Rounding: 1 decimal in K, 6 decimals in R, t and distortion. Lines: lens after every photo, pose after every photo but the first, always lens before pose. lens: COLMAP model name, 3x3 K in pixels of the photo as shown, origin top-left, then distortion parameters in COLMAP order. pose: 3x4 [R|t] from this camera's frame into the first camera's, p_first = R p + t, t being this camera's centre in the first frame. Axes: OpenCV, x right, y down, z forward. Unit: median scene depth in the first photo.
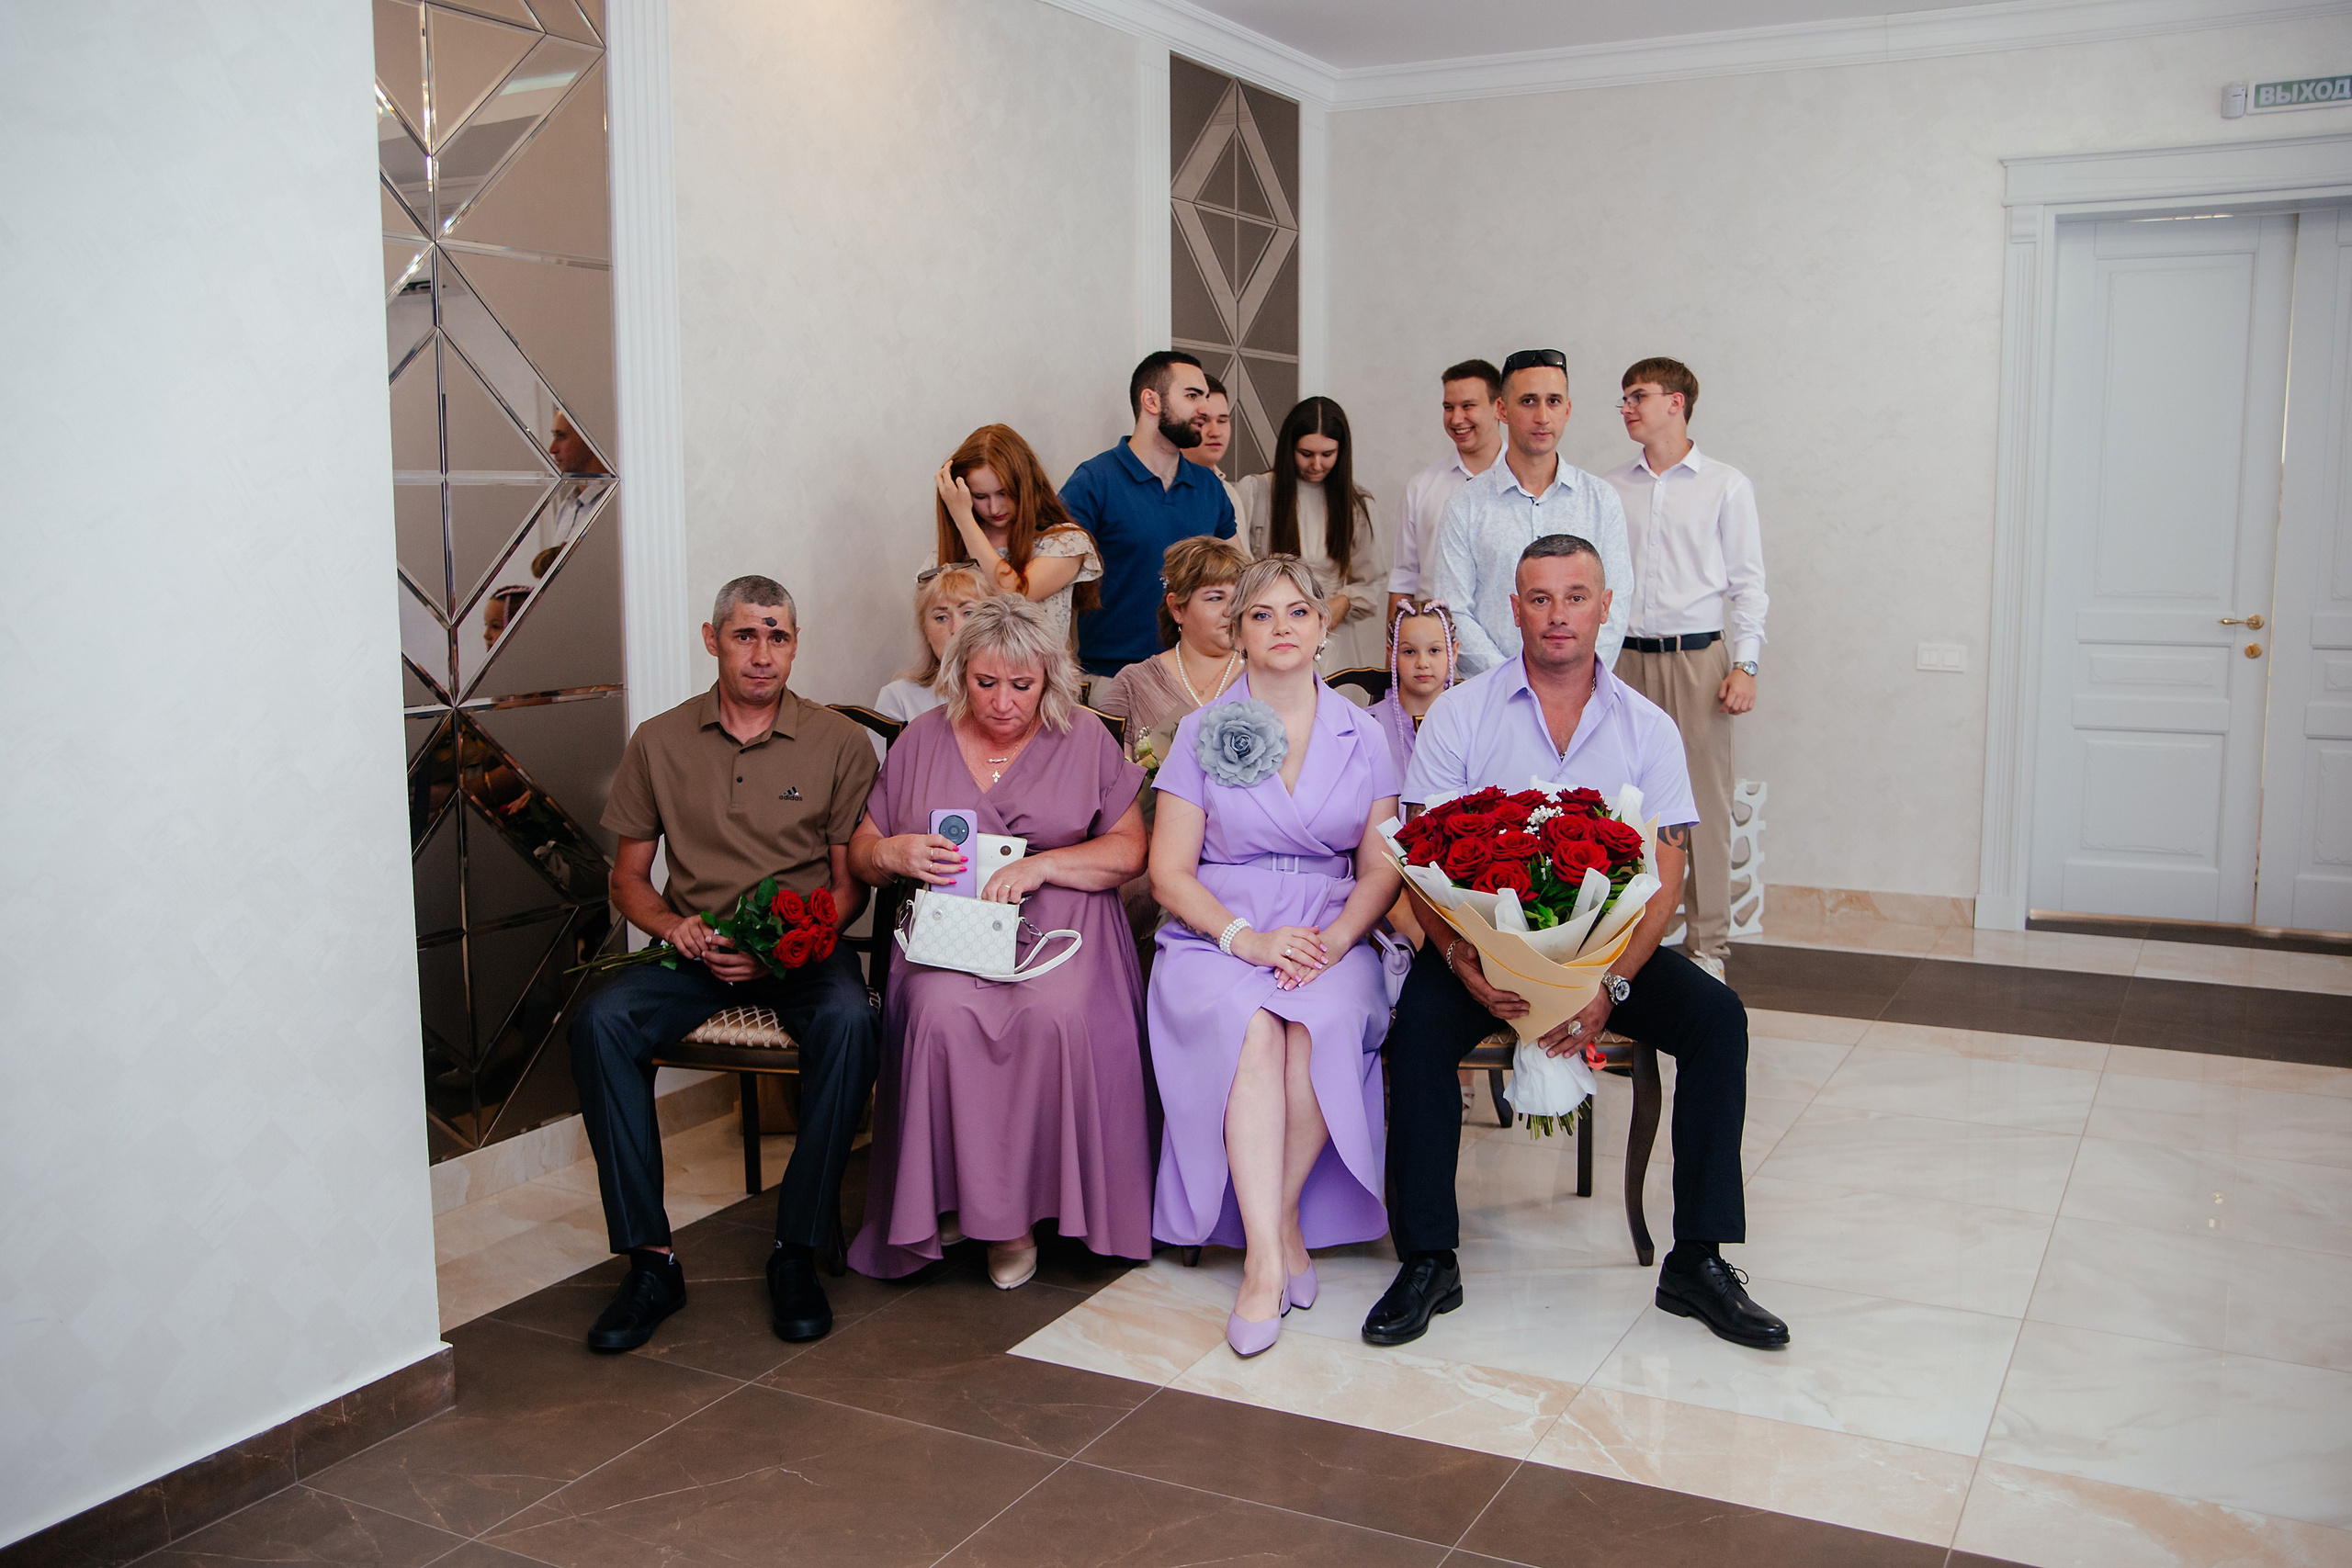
lens RADIAL K [[2084.7, 0, 1180.8], [0, 2084.7, 764.0], [0, 0, 1]] dist [0.024599, -0.001968]
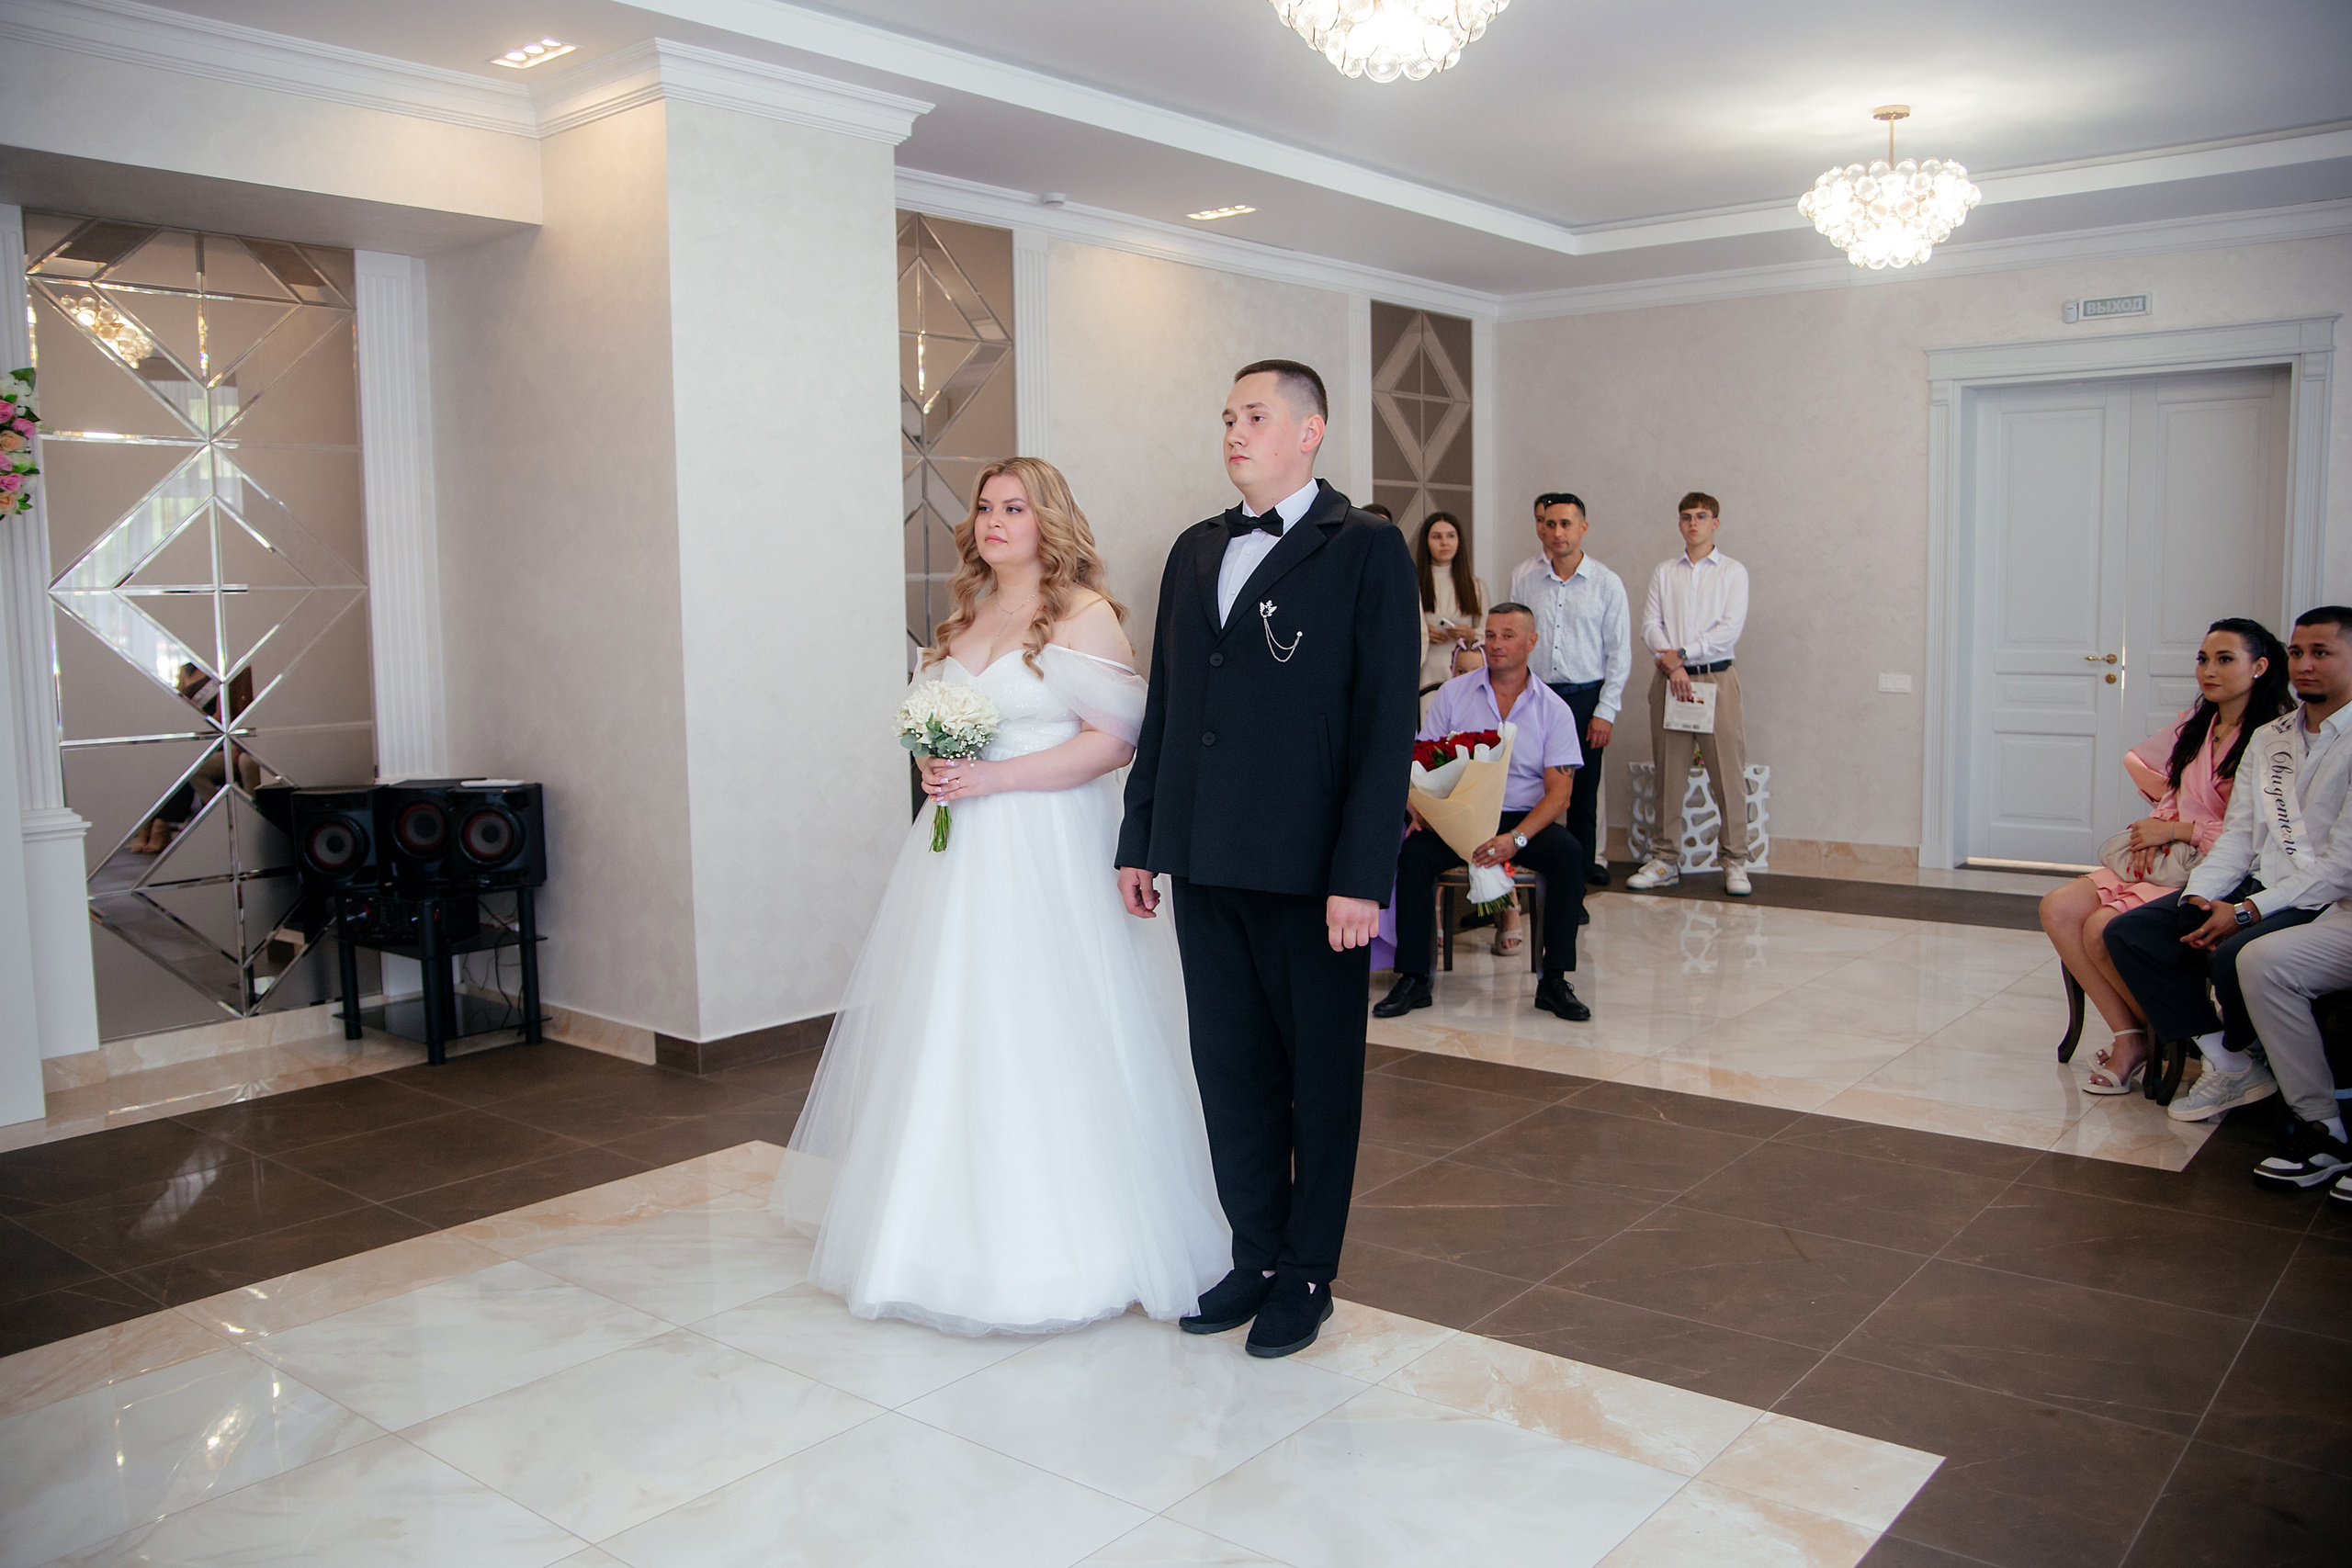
lens RADIAL K [[1888.1, 0, 1177.1], [0, 1888.1, 794.0], [0, 0, 1]] dist [-0.037389, 0.020563]
pose [[0.977215, 0.011325, -0.211951, 0.150968], [-0.014599, 0.999797, -0.013889, 0.053380], [0.211751, 0.016666, 0.977182, -0.405661]]
